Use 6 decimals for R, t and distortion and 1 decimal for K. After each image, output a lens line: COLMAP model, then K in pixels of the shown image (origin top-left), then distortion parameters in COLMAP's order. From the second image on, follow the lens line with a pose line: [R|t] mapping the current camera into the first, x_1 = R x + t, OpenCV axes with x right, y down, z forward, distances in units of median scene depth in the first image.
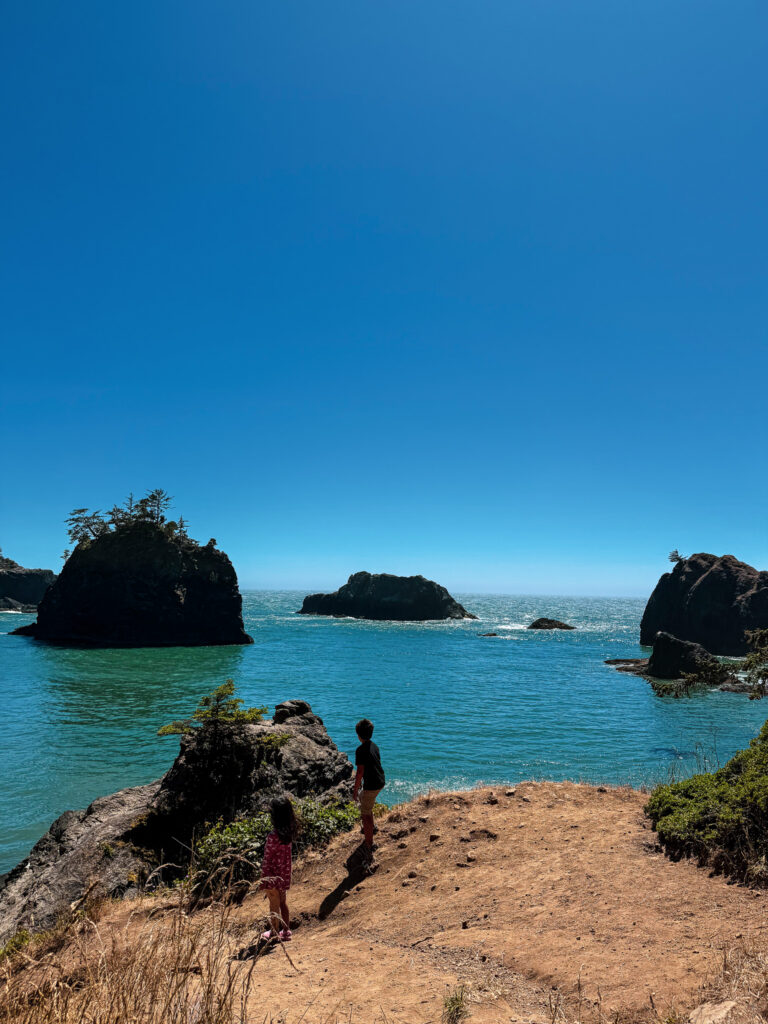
lens RADIAL K [[710.3, 0, 380.5], [0, 710.3, 514.7], [0, 0, 1]] dist [0.193844, -0.389620]
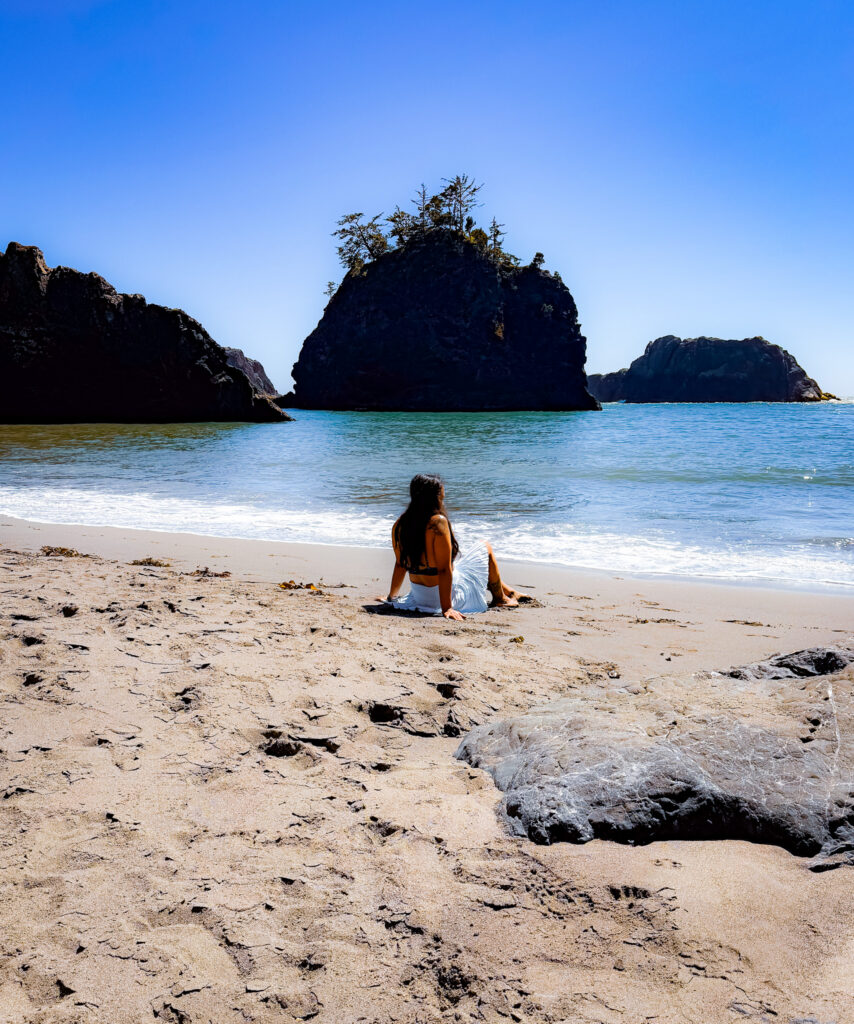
lens RADIAL K [[902.2, 0, 429.0], [0, 902.2, 632.9], [0, 0, 1]] dist [0.137846, -0.250632]
pose [[0.983707, 0.028204, -0.177555, -0.172585], [0.035741, 0.937225, 0.346888, 0.065113], [0.176192, -0.347582, 0.920947, 0.064055]]
